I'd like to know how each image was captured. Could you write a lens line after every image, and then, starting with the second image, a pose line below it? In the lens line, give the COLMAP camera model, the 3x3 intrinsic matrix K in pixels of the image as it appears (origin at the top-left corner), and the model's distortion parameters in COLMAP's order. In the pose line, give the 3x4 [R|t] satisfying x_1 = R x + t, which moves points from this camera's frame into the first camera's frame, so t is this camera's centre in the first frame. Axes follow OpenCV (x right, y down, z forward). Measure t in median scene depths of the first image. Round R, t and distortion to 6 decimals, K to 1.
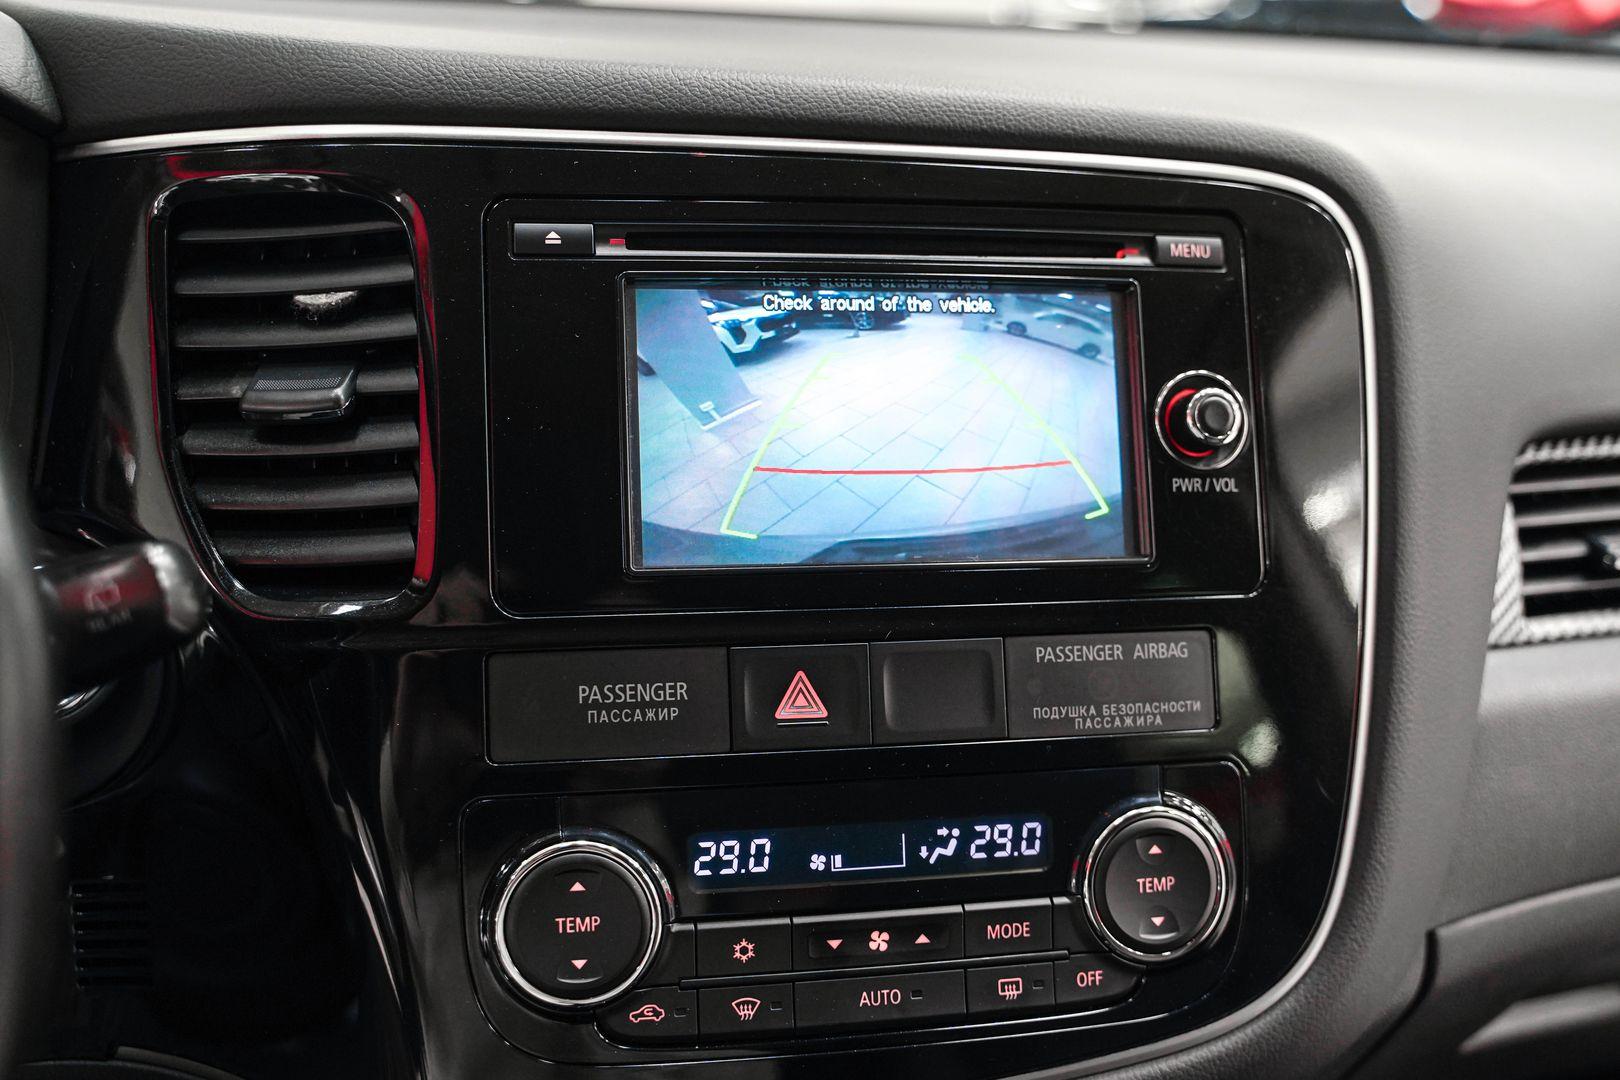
lens RADIAL K [[1733.4, 0, 810.0], [0, 1733.4, 540.0], [0, 0, 1]] dist [-0.024154, -0.004150]
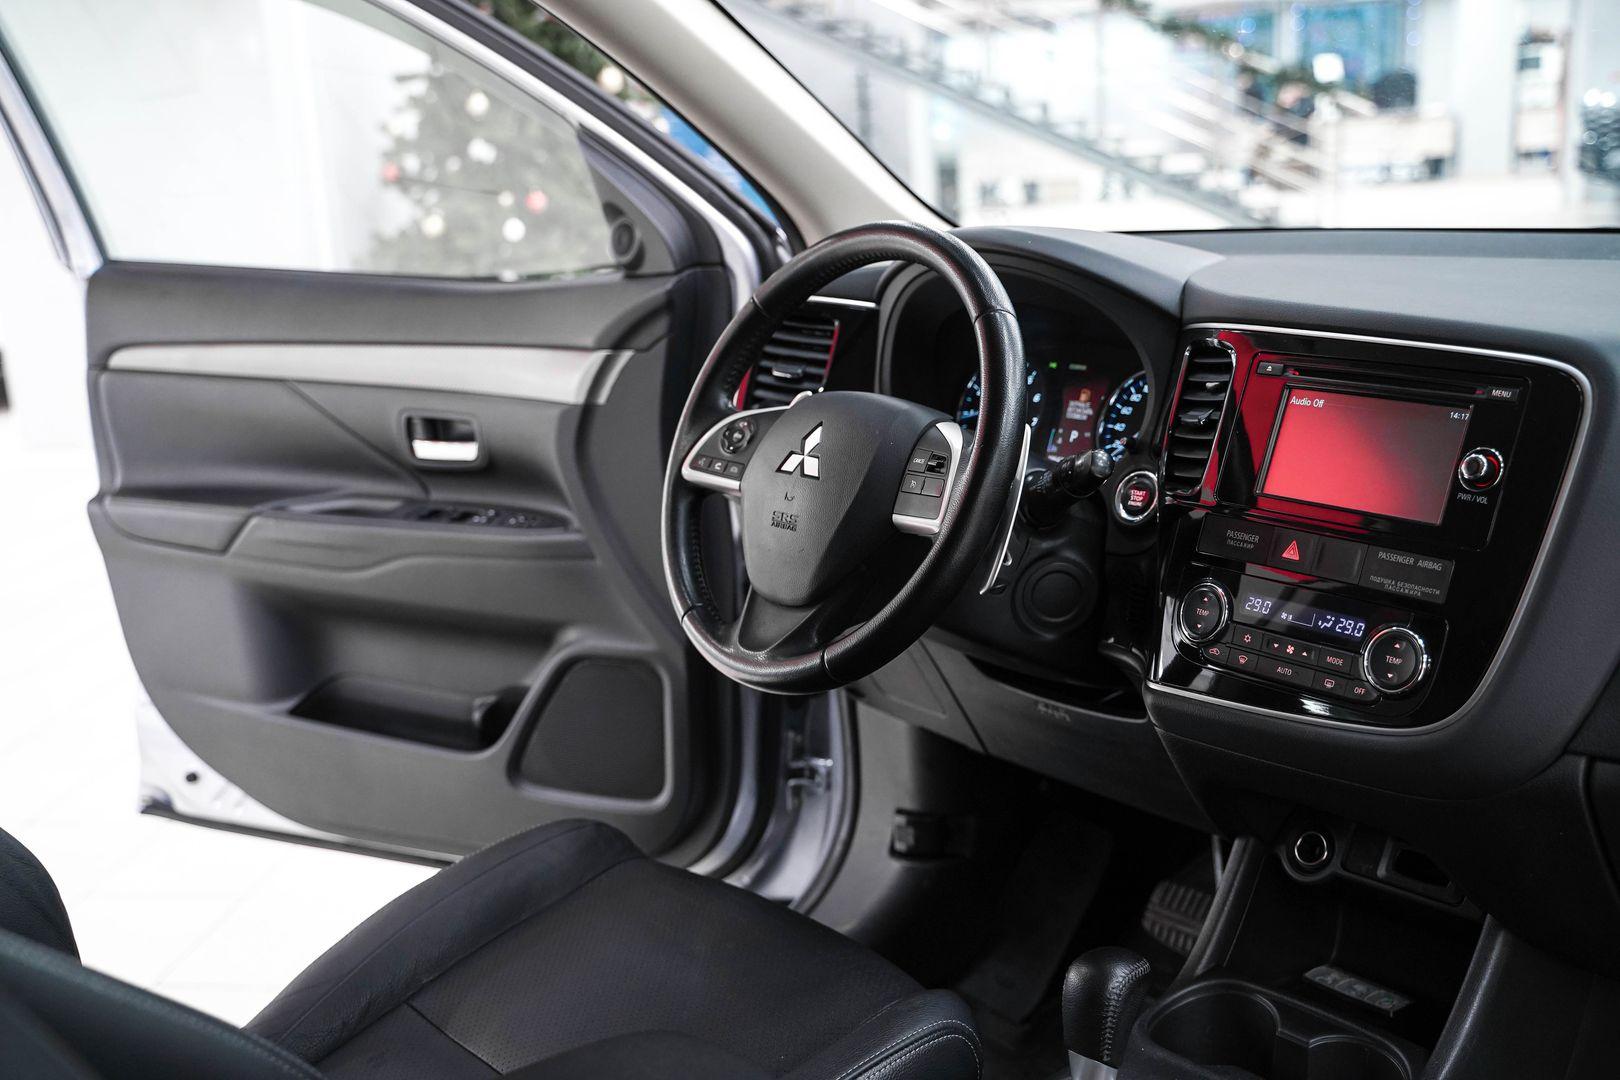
lens RADIAL K [[1765.6, 0, 810.0], [0, 1765.6, 540.0], [0, 0, 1]] dist [-0.016905, 0.055592]
pose [[0.407821, 0.149107, -0.900805, 2.052362], [-0.209984, 0.975448, 0.066397, 0.051965], [0.888588, 0.162076, 0.429118, -0.755129]]
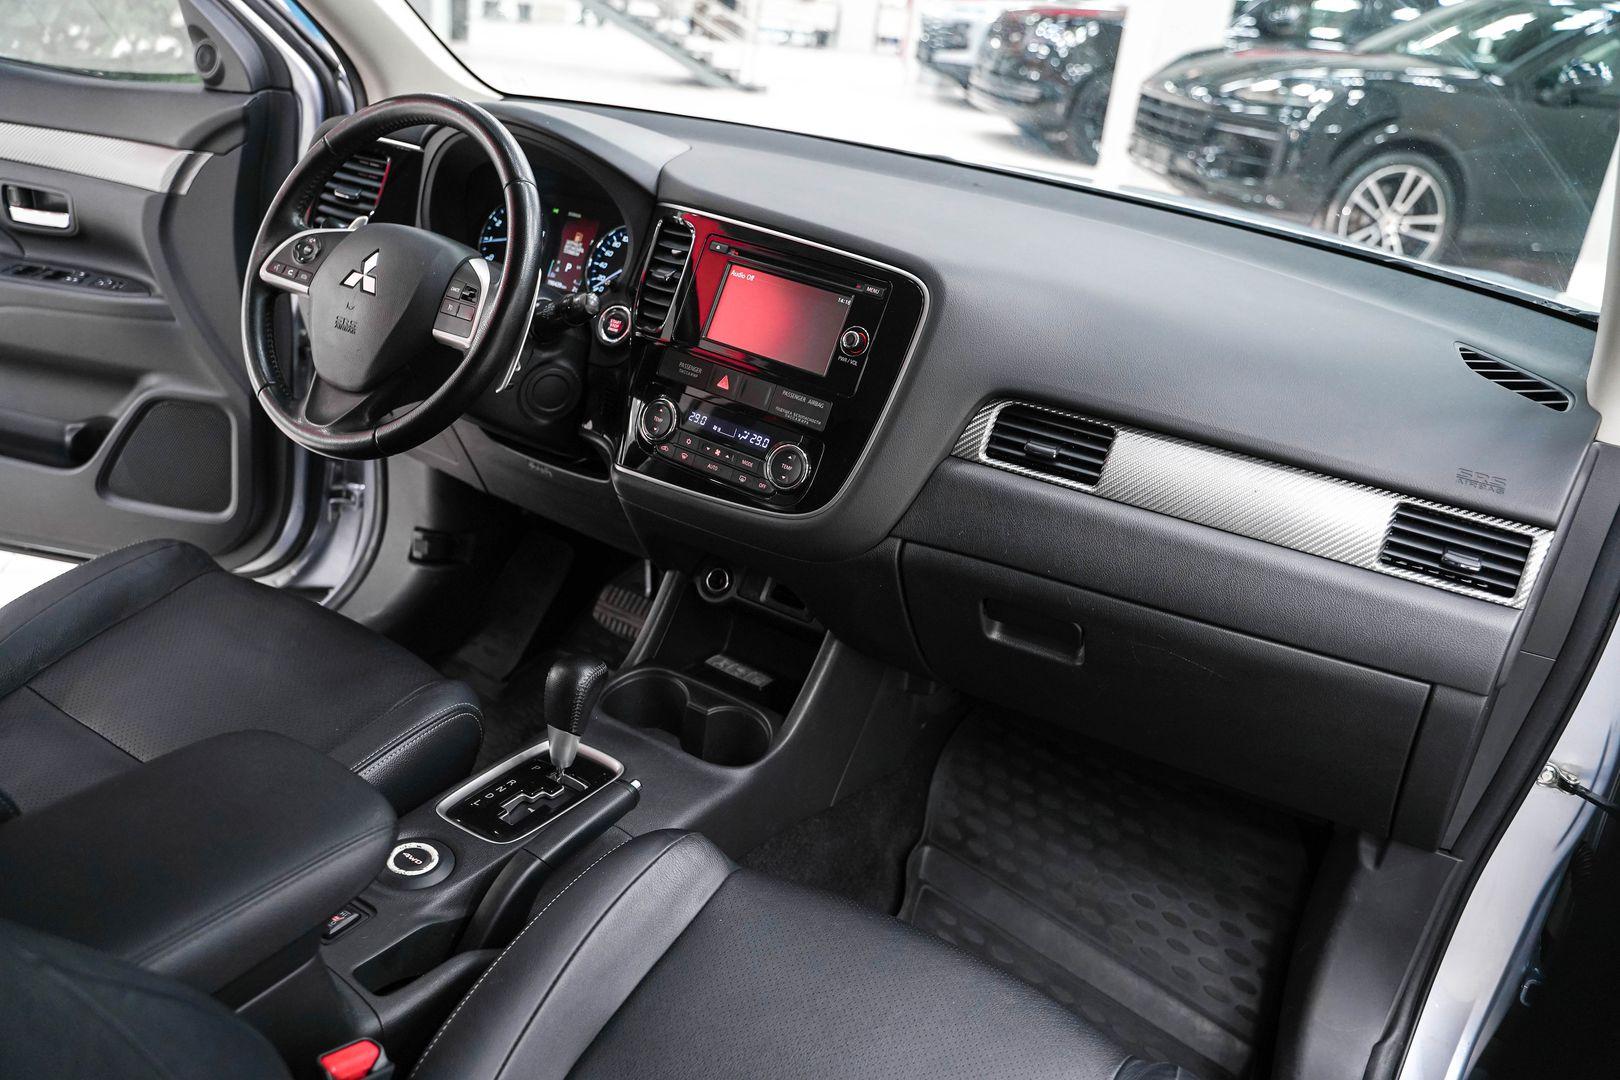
lens RADIAL K [[1313.3, 0, 810.0], [0, 1313.3, 540.0], [0, 0, 1]] dist [-0.124181, 0.103577]
pose [[0.676421, 0.332130, -0.657377, 2.029261], [-0.307691, 0.938362, 0.157489, -0.086782], [0.669165, 0.095740, 0.736921, -0.868682]]
